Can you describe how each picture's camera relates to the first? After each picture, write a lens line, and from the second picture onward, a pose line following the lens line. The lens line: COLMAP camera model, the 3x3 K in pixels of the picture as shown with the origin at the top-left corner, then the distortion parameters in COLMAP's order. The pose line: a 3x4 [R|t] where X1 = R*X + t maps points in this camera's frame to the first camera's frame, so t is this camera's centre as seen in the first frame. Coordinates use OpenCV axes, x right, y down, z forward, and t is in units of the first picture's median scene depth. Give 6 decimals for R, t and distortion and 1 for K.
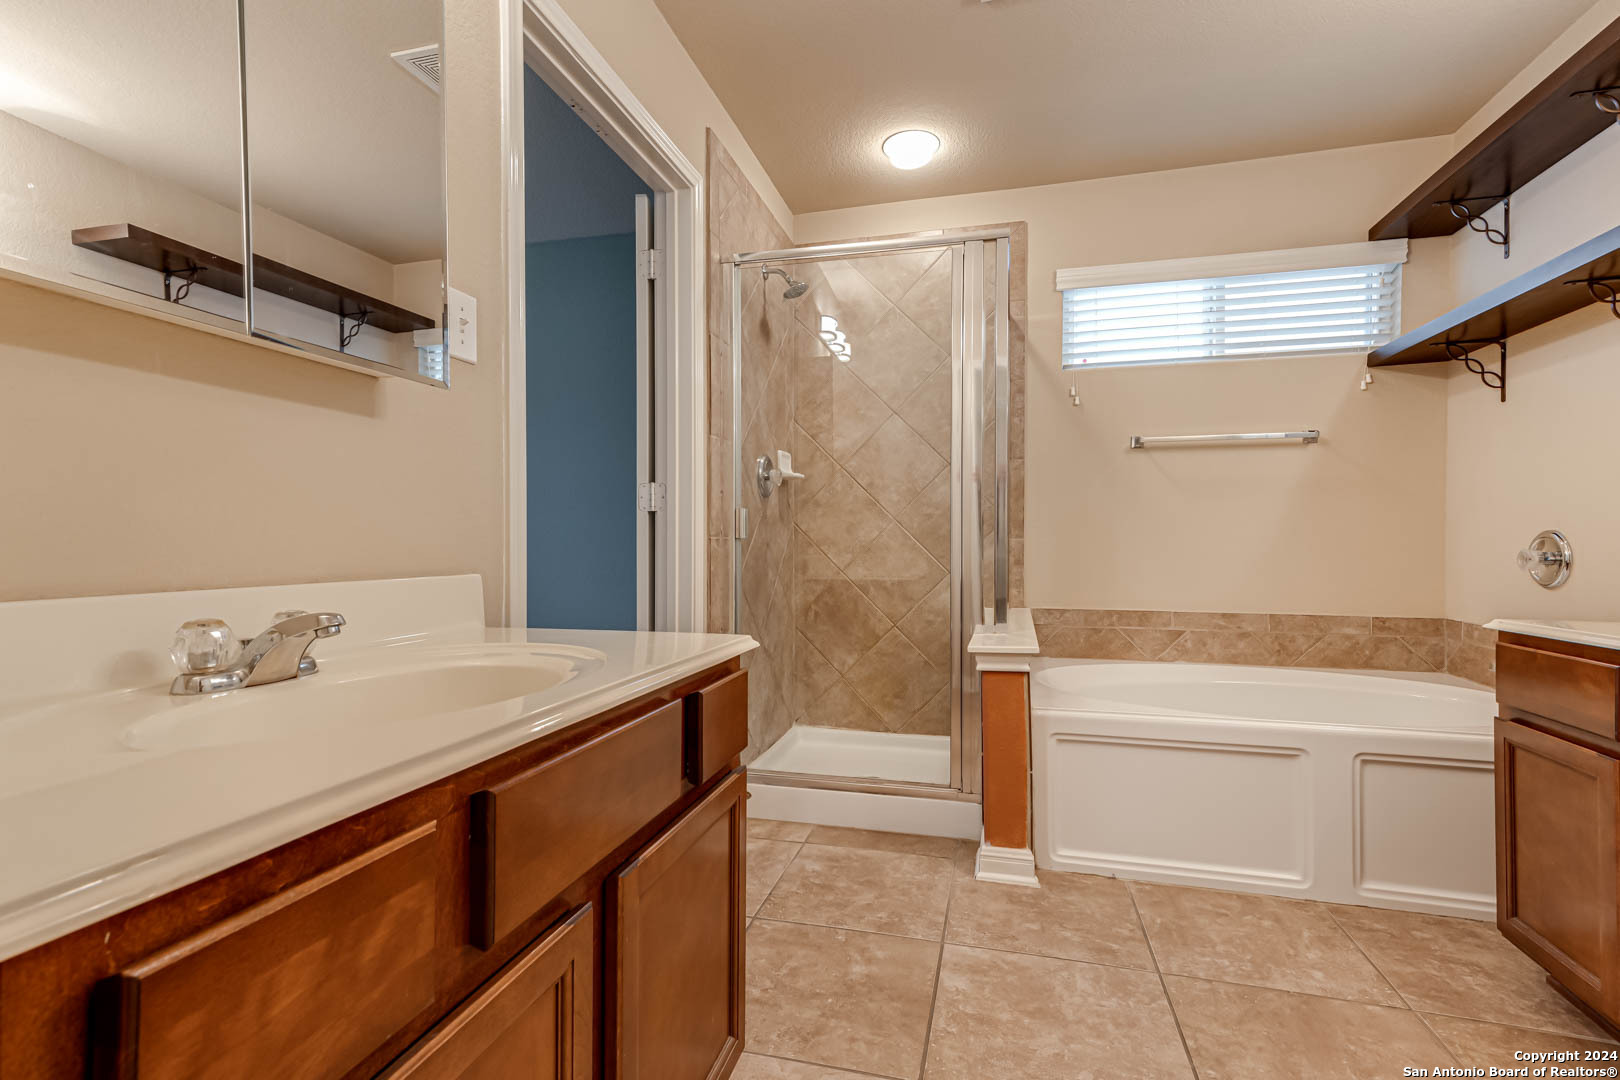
lens RADIAL K [[728.8, 0, 833.4], [0, 728.8, 543.3], [0, 0, 1]] dist [0.021904, 0.000170]
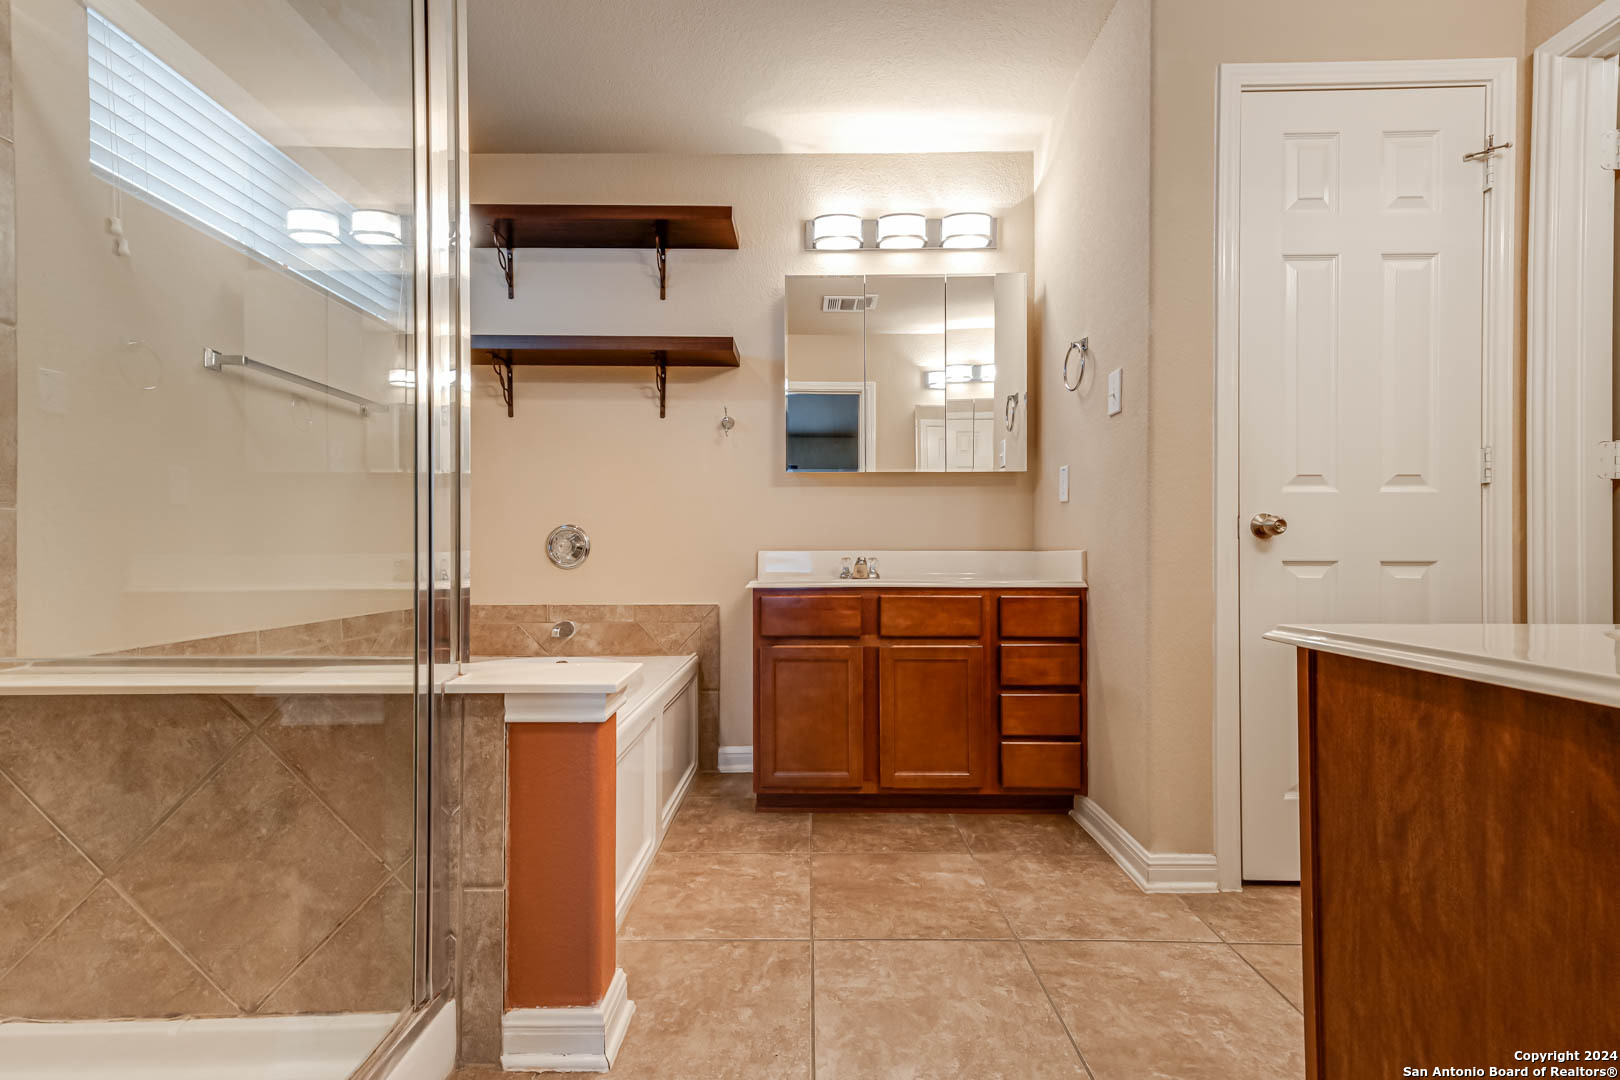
lens RADIAL K [[724.8, 0, 802.9], [0, 724.8, 549.8], [0, 0, 1]] dist [0.022103, -0.000342]
pose [[-0.226203, 0.001031, 0.974080, -0.490435], [0.002612, 0.999996, -0.000452, 0.035688], [-0.974077, 0.002442, -0.226205, 1.115872]]
